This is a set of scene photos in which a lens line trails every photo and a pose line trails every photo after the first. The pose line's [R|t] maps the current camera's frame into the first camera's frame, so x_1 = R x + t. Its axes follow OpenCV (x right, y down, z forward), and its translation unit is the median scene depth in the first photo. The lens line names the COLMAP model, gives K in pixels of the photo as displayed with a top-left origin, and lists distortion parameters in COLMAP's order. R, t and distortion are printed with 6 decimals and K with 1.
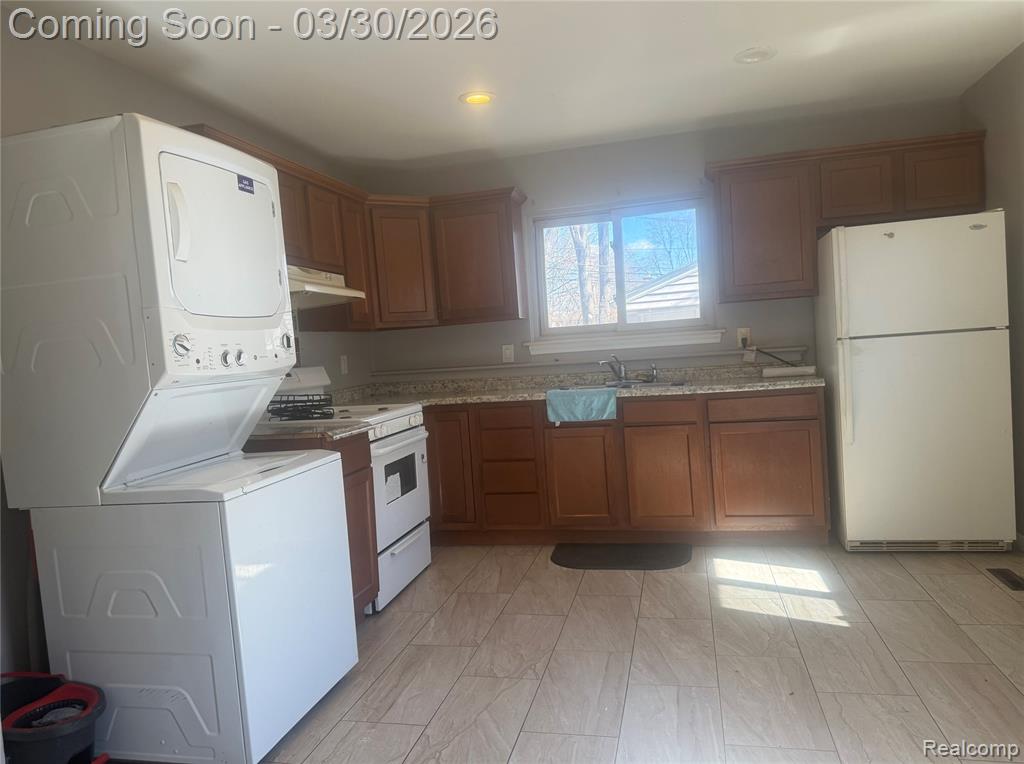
lens RADIAL K [[724.4, 0, 504.0], [0, 724.4, 380.5], [0, 0, 1]] dist [0.057663, -0.080340]
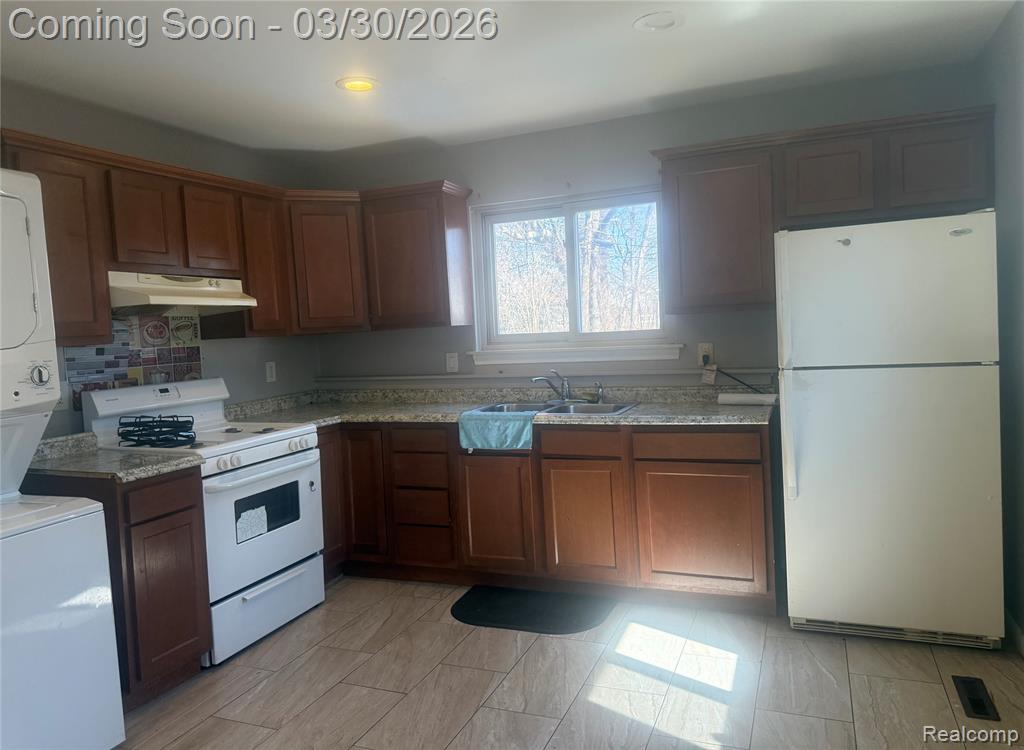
lens RADIAL K [[724.4, 0, 518.7], [0, 724.4, 356.8], [0, 0, 1]] dist [0.057663, -0.080340]
pose [[0.988212, 0.024408, -0.151135, 0.279702], [-0.023443, 0.999692, 0.008167, -0.067025], [0.151287, -0.004527, 0.988479, 0.148633]]
